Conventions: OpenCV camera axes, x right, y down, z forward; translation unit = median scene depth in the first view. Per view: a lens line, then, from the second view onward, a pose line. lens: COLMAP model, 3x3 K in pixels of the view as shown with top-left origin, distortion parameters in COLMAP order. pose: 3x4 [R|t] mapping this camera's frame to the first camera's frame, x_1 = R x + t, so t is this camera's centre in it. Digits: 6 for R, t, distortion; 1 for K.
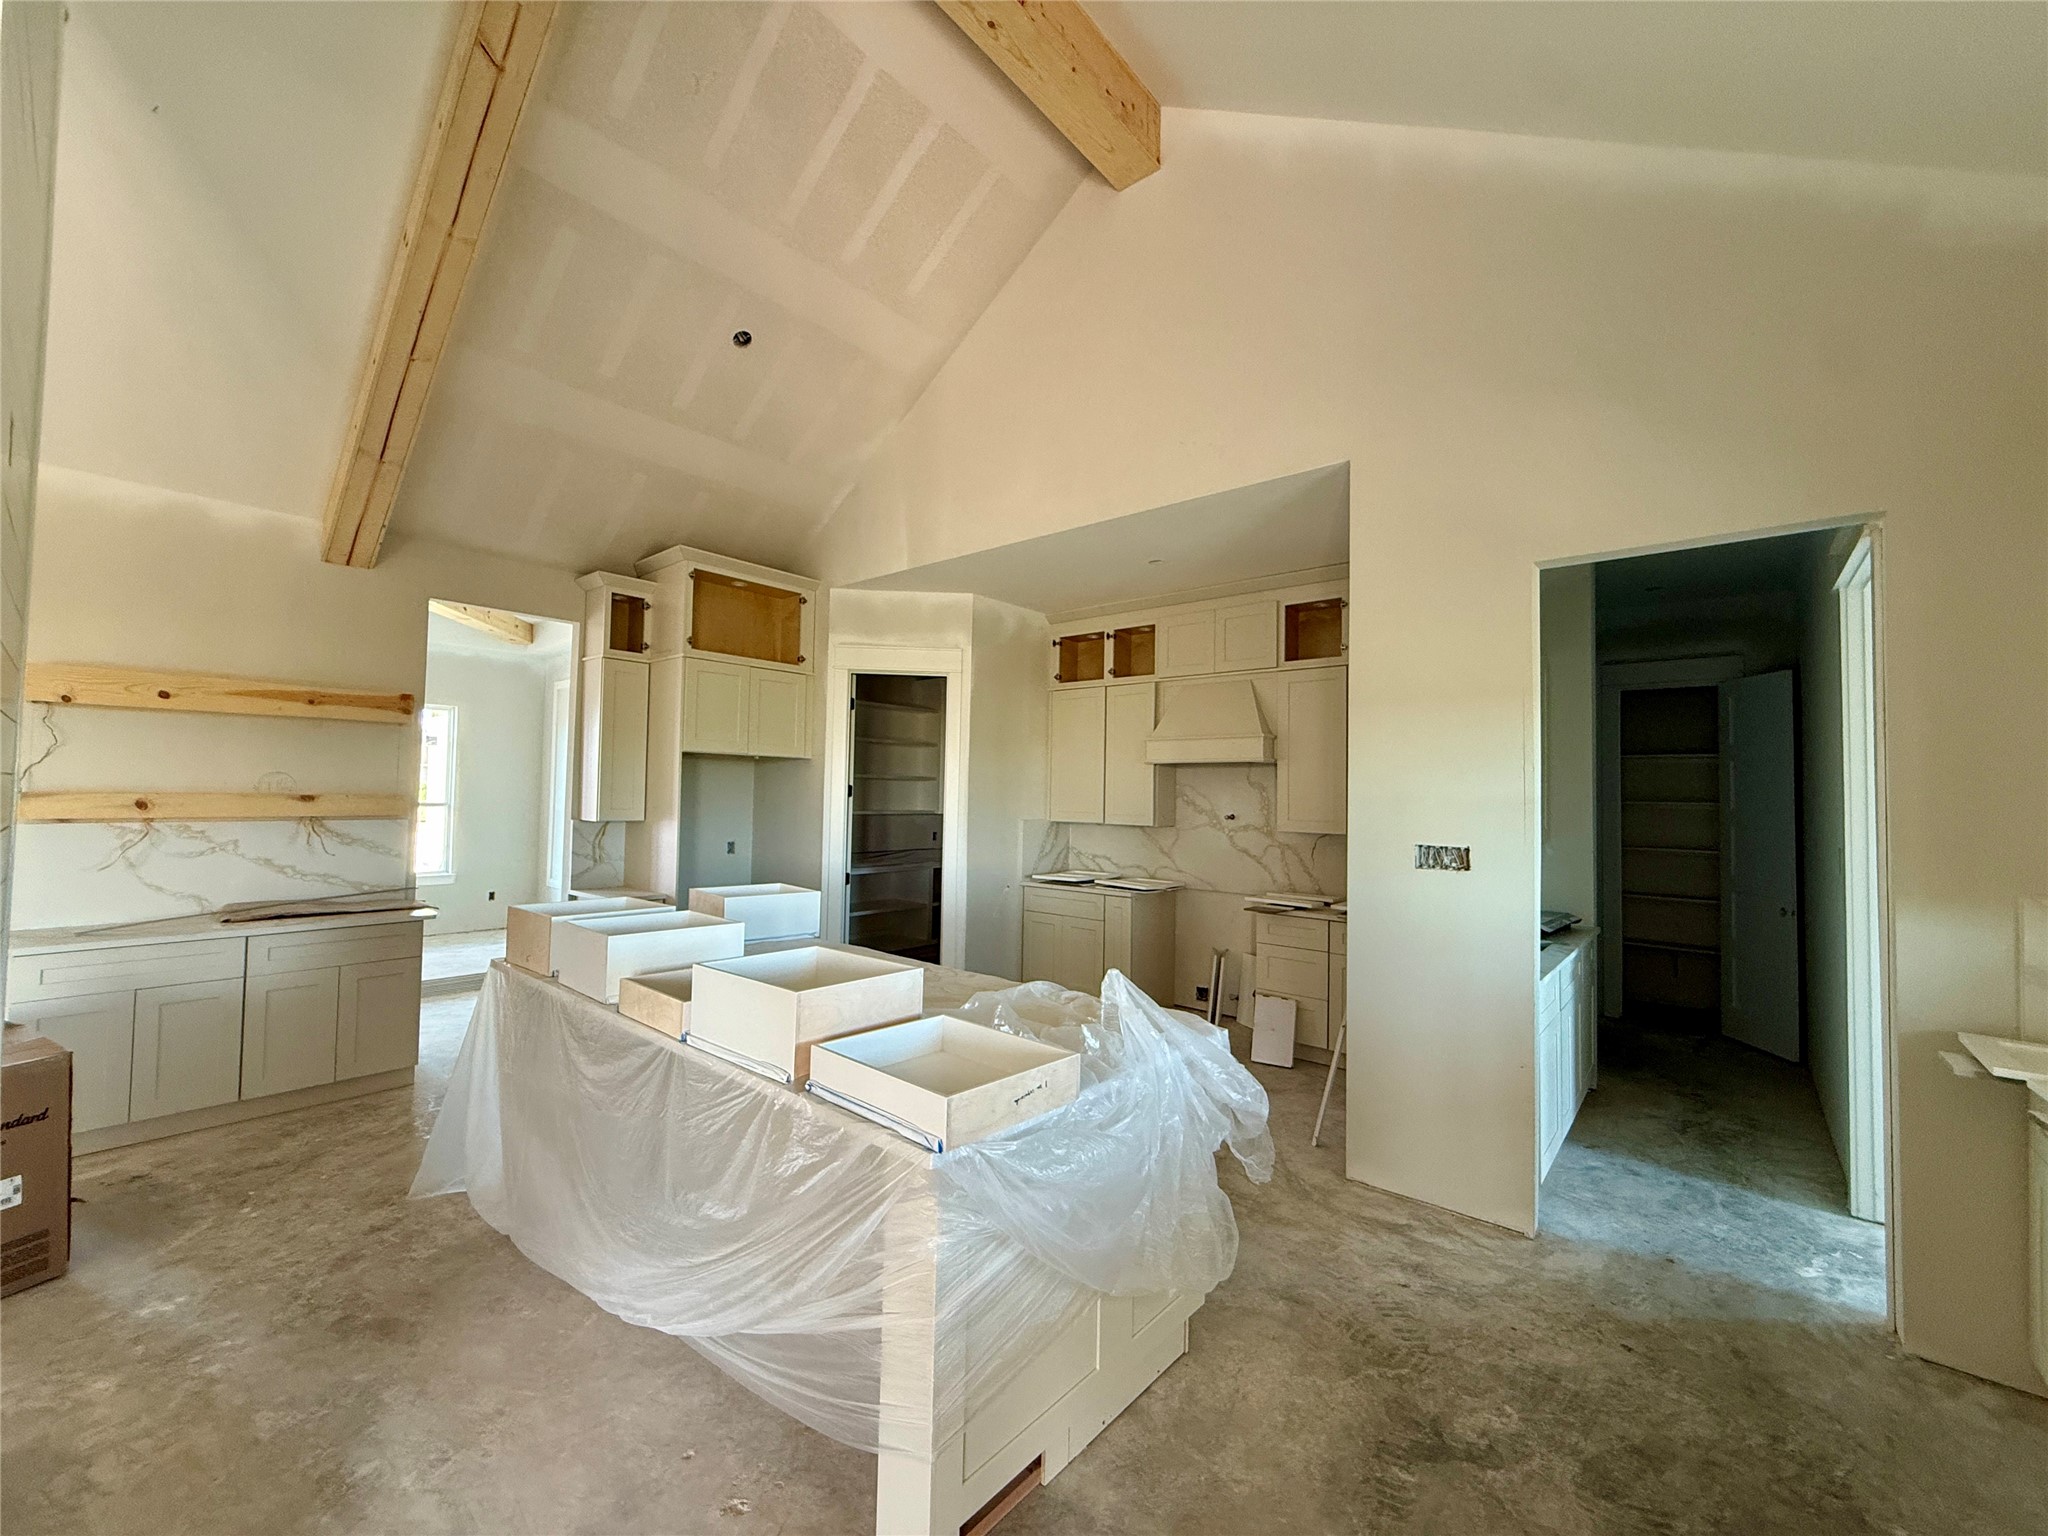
lens RADIAL K [[817.4, 0, 1022.6], [0, 817.4, 768.6], [0, 0, 1]] dist [0.000473, 0.000032]
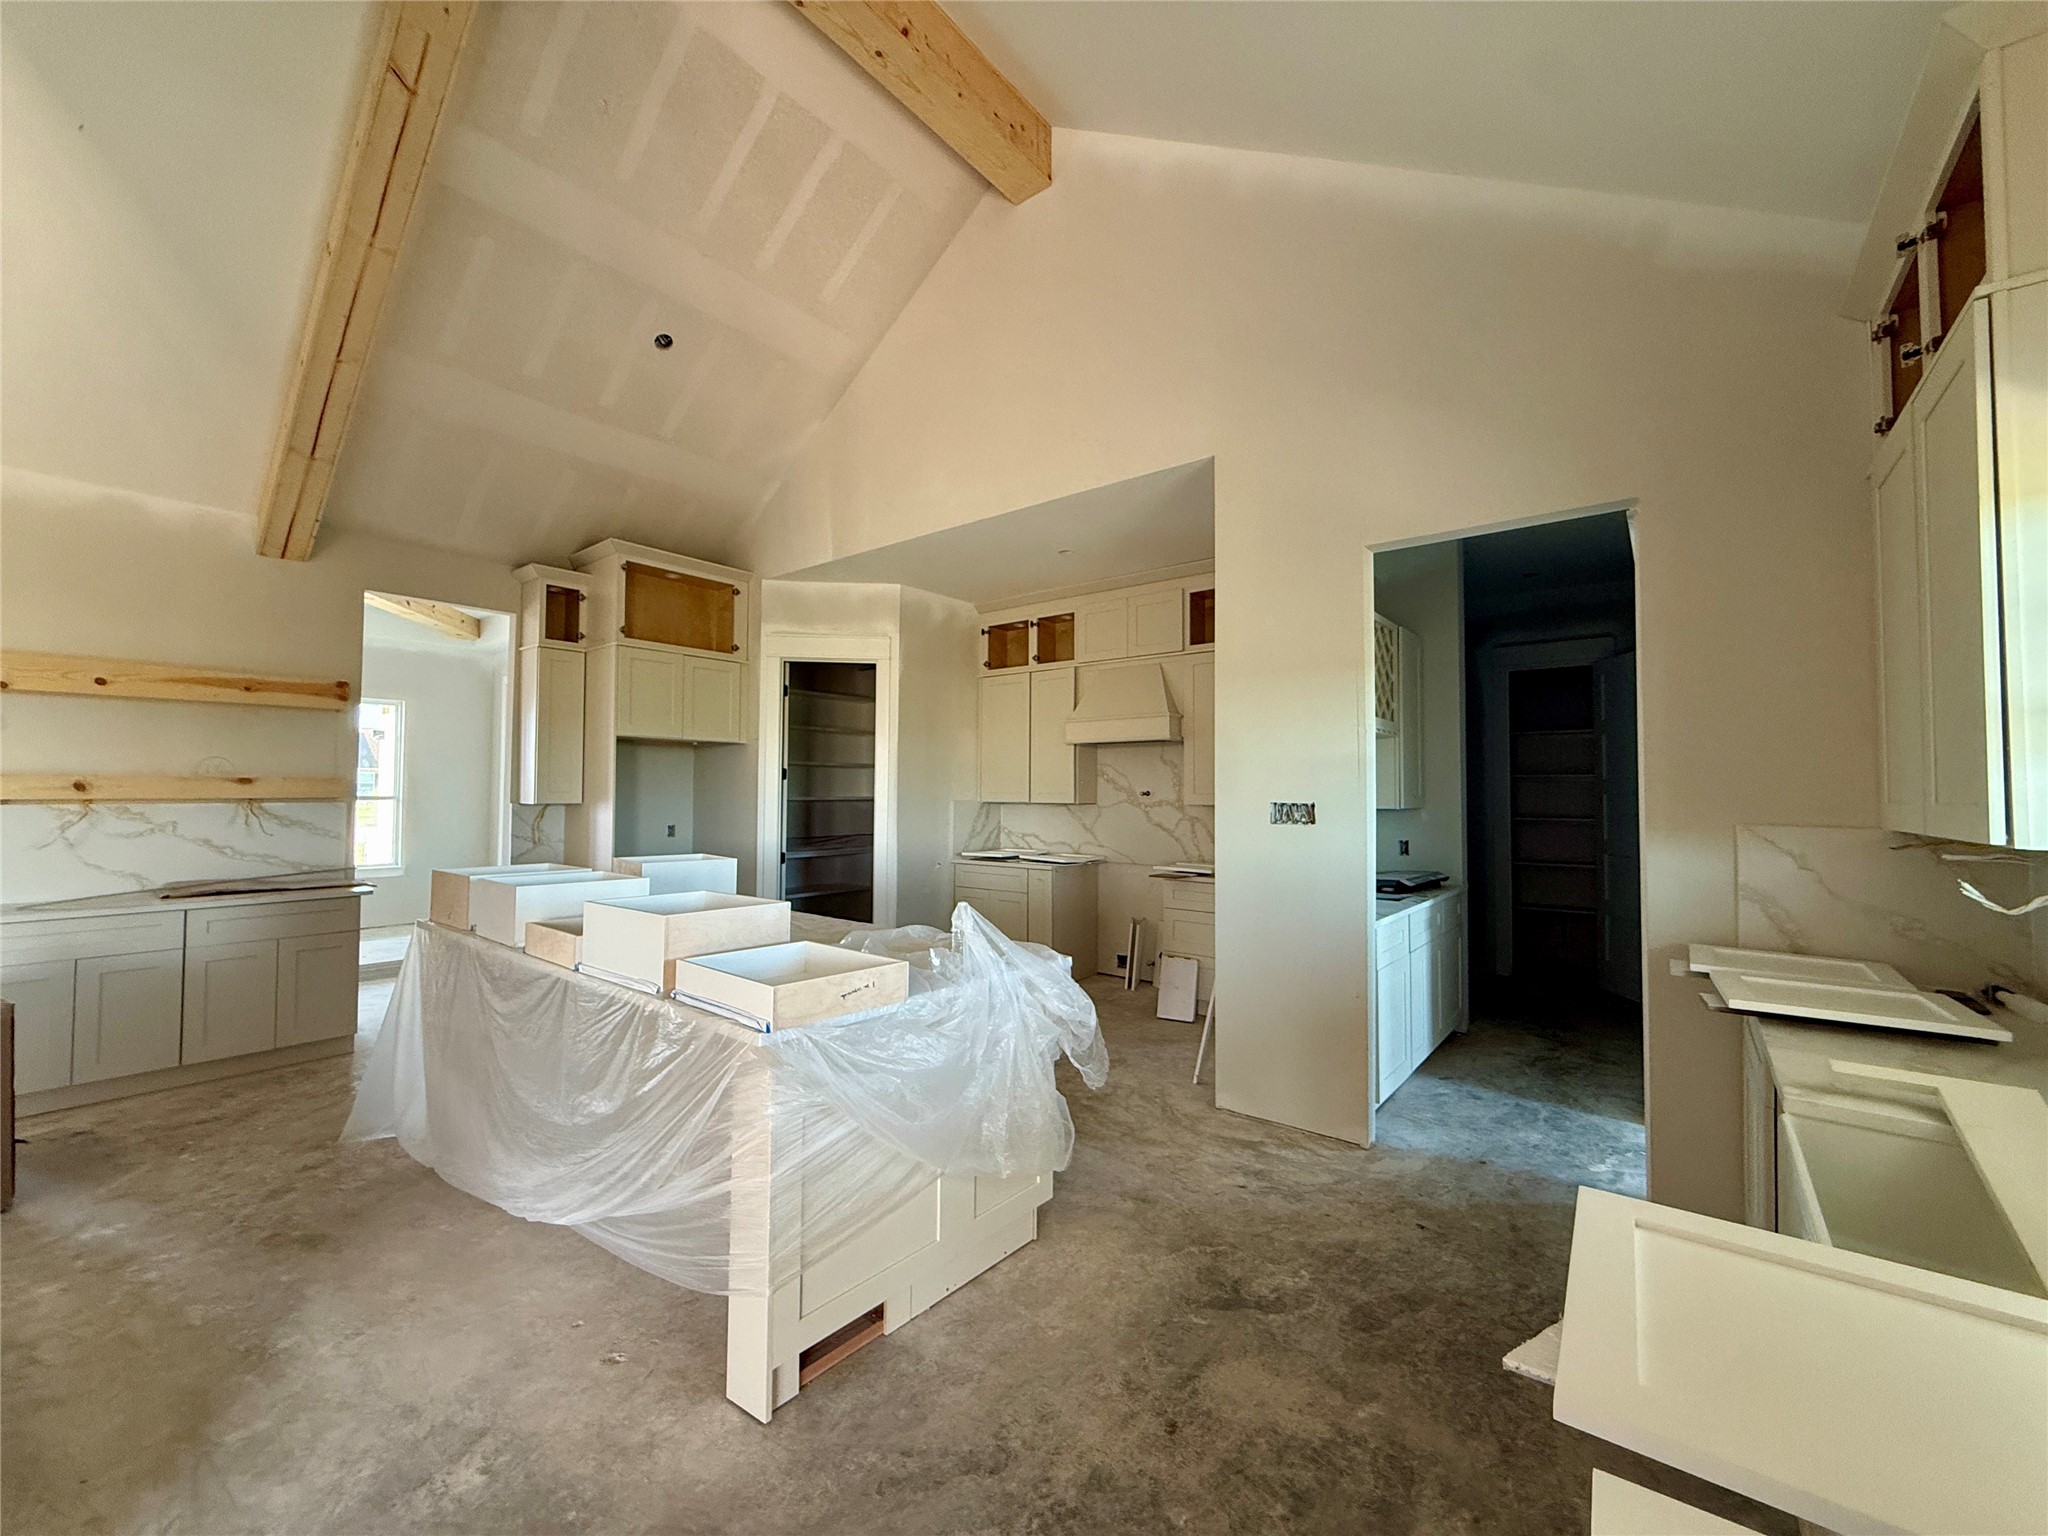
lens RADIAL K [[817.4, 0, 1024.0], [0, 817.4, 768.8], [0, 0, 1]] dist [0.000473, 0.000032]
pose [[0.999440, -0.012866, 0.030886, 0.108114], [0.012813, 0.999916, 0.001942, 0.038916], [-0.030909, -0.001545, 0.999521, -0.091857]]
